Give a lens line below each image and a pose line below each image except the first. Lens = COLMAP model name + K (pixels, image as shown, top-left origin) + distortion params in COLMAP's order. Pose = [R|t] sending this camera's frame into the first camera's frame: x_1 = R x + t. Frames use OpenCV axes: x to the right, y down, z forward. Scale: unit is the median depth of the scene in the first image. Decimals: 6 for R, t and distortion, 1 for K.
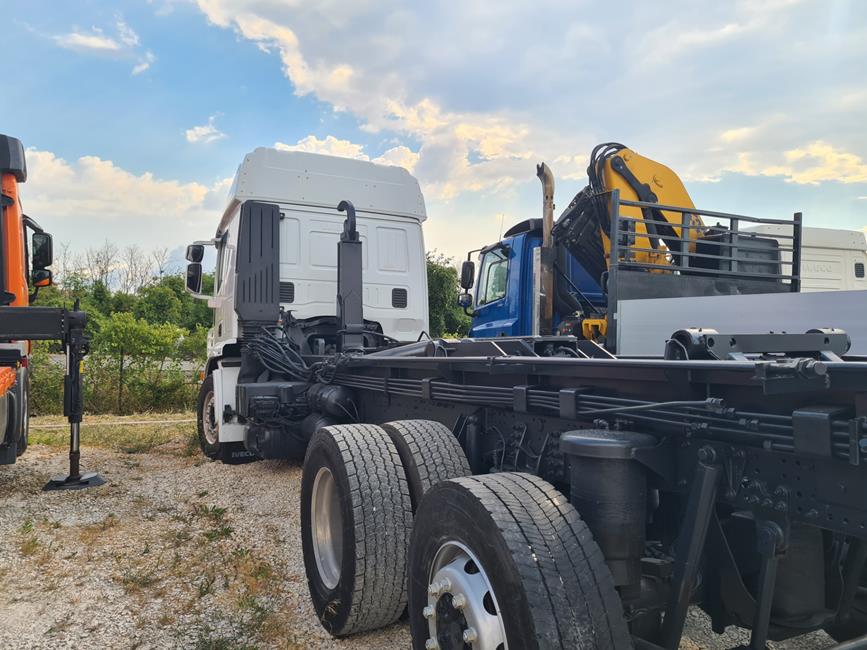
lens RADIAL K [[754.2, 0, 435.0], [0, 754.2, 328.8], [0, 0, 1]] dist [0.003720, 0.000500]
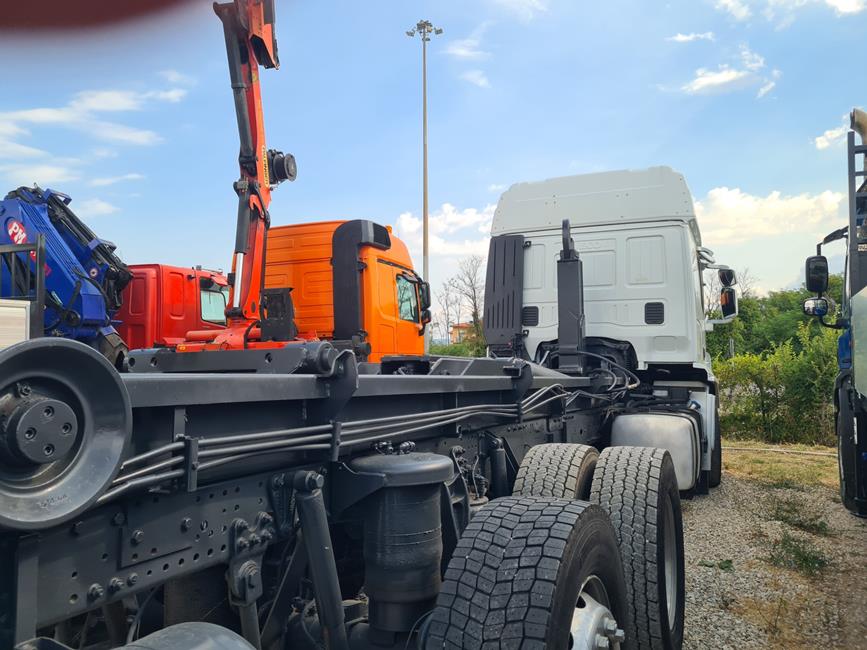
lens RADIAL K [[754.2, 0, 435.2], [0, 754.2, 324.3], [0, 0, 1]] dist [0.003720, 0.000500]
pose [[0.532885, -0.055108, -0.844391, 0.203887], [0.022266, 0.998445, -0.051110, 0.004323], [0.845895, 0.008435, 0.533283, 0.111327]]
